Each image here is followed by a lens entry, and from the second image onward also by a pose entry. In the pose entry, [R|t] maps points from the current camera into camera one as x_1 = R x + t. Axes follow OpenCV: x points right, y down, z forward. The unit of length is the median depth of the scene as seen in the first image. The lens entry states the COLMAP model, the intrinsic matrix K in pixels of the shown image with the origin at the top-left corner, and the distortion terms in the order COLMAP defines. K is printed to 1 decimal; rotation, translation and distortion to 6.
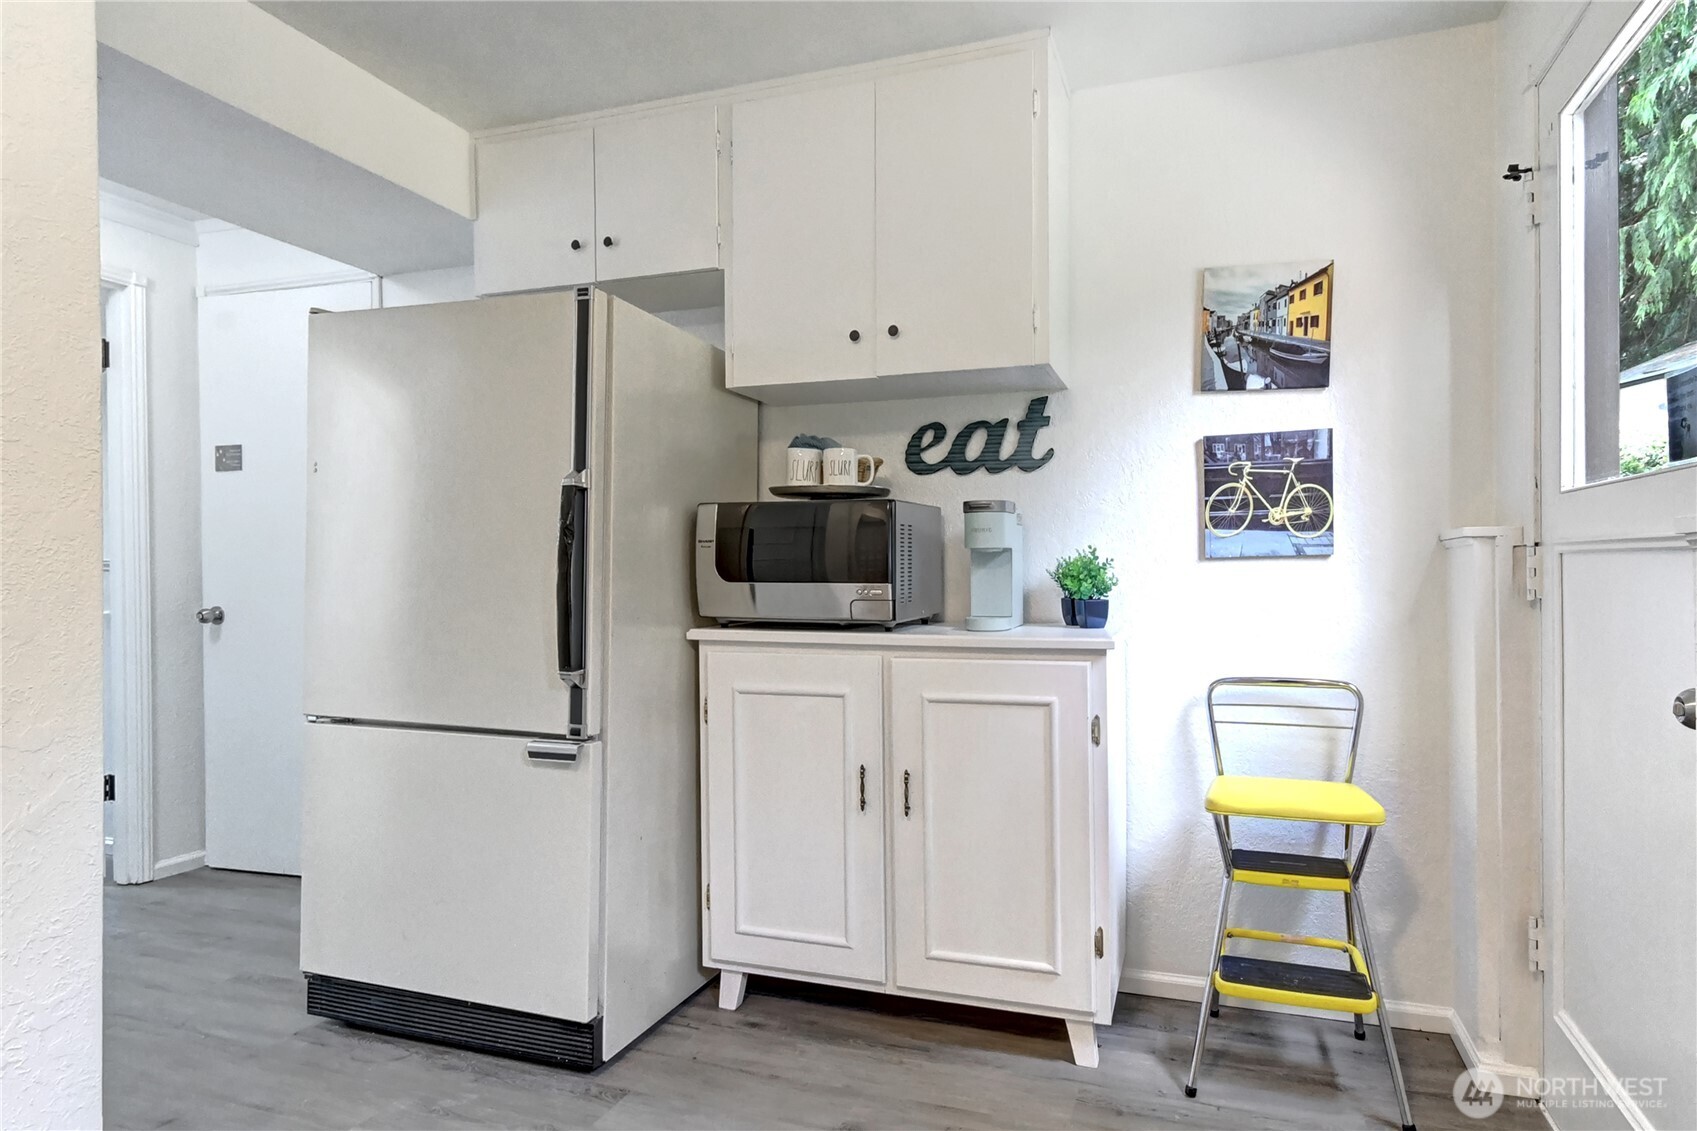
lens RADIAL K [[943.1, 0, 849.5], [0, 943.1, 571.5], [0, 0, 1]] dist [0.005791, -0.000032]
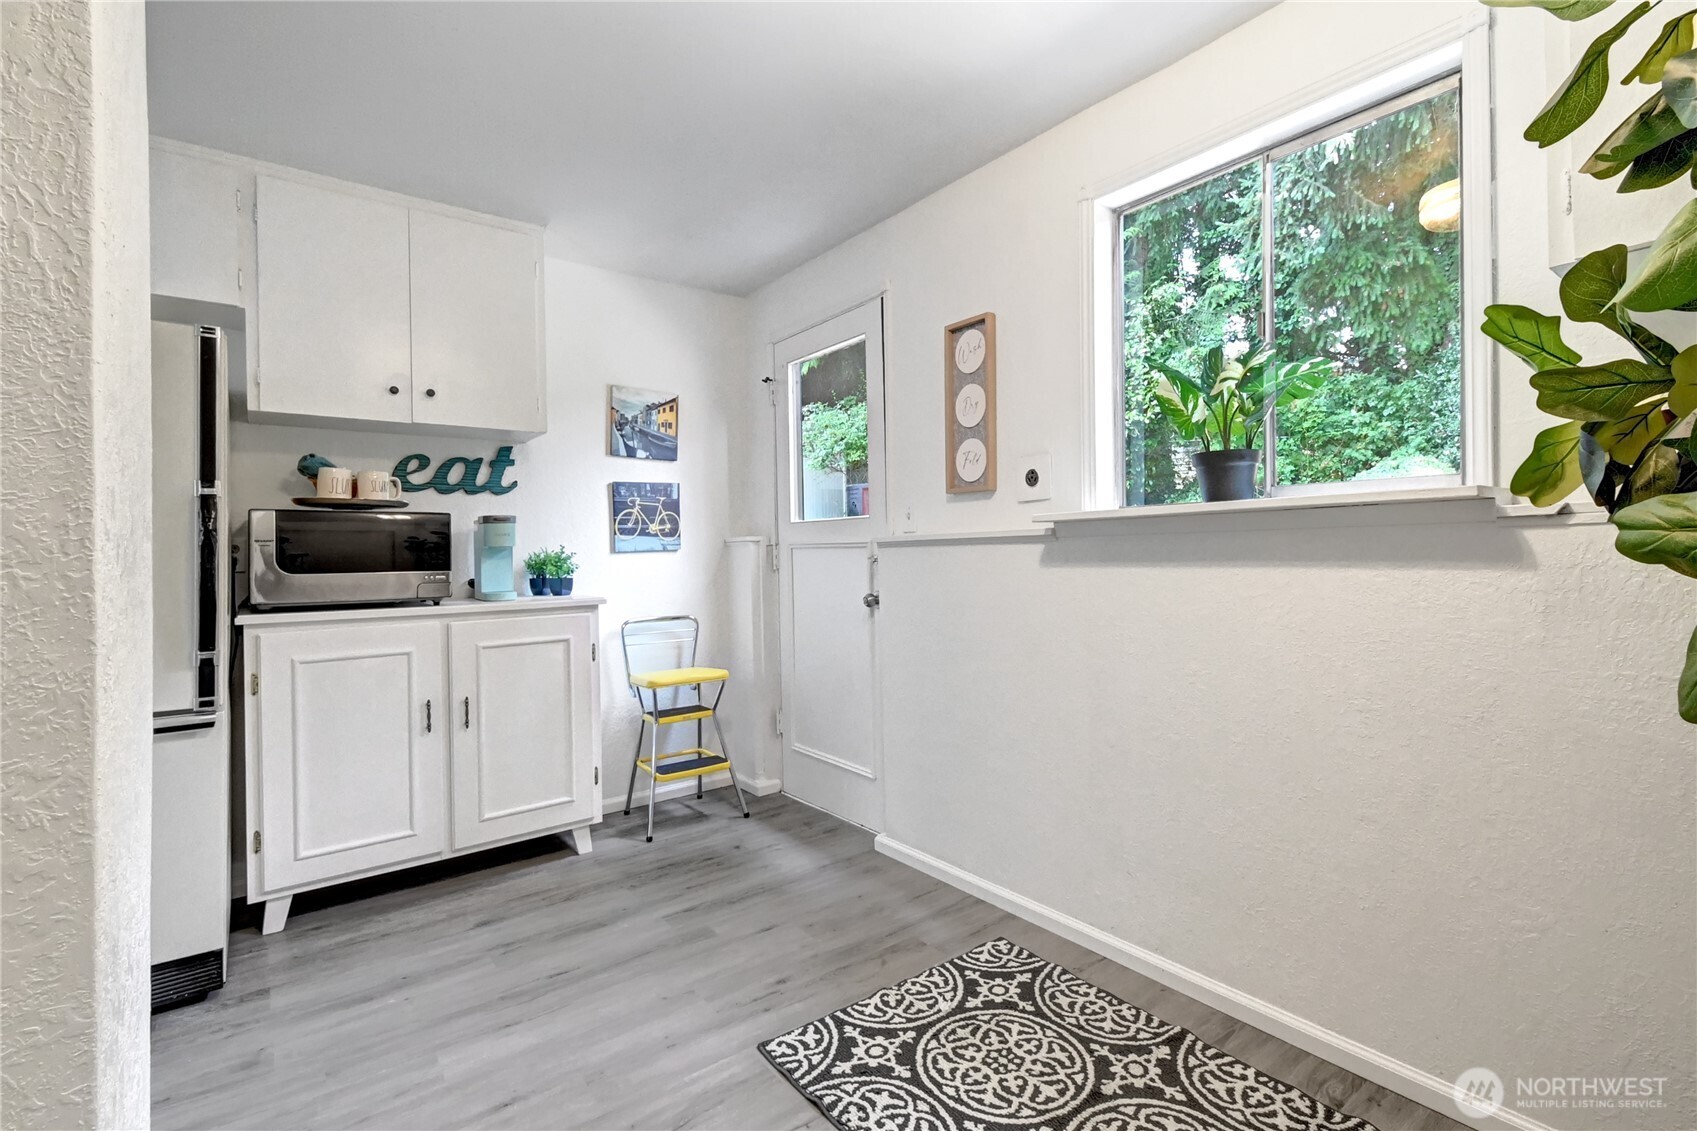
lens RADIAL K [[753.2, 0, 848.0], [0, 753.2, 555.4], [0, 0, 1]] dist [0.002435, 0.000637]
pose [[0.601261, -0.010774, 0.798980, -0.486308], [0.020710, 0.999783, -0.002104, 0.003890], [-0.798784, 0.017812, 0.601354, -0.175643]]
